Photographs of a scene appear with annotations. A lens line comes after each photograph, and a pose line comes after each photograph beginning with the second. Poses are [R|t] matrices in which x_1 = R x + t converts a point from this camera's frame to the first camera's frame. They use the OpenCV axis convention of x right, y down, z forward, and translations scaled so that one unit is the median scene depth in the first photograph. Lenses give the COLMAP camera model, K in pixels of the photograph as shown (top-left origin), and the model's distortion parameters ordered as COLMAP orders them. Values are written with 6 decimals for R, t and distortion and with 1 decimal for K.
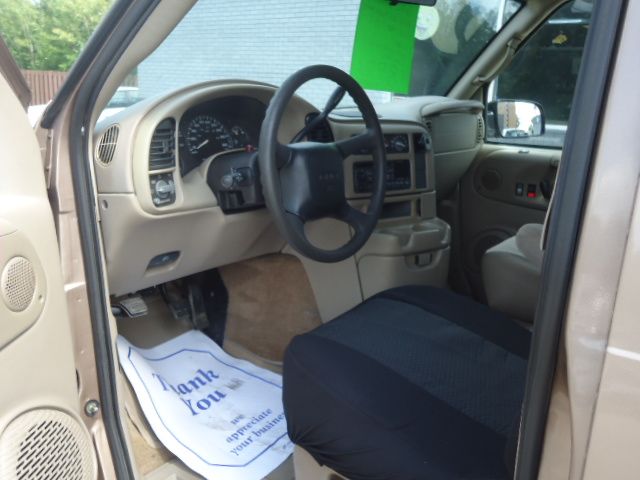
lens RADIAL K [[605.8, 0, 320.9], [0, 605.8, 240.3], [0, 0, 1]] dist [0.047351, 0.000000]
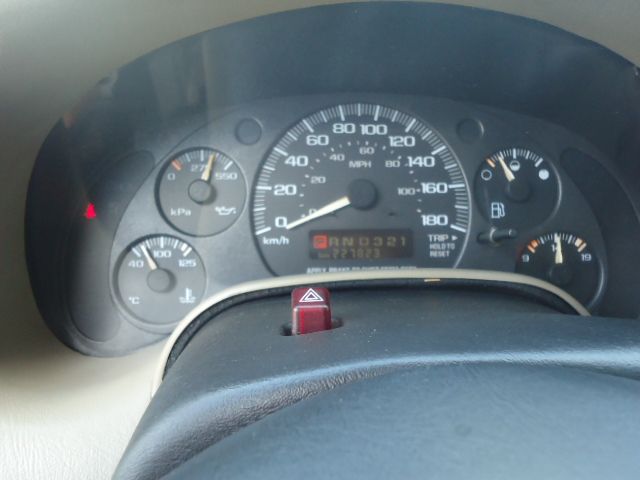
lens RADIAL K [[605.8, 0, 320.2], [0, 605.8, 240.4], [0, 0, 1]] dist [0.047351, 0.000000]
pose [[0.581758, 0.162838, -0.796895, 0.016383], [-0.171135, 0.982328, 0.075795, -0.165951], [0.795155, 0.092282, 0.599344, 0.843354]]
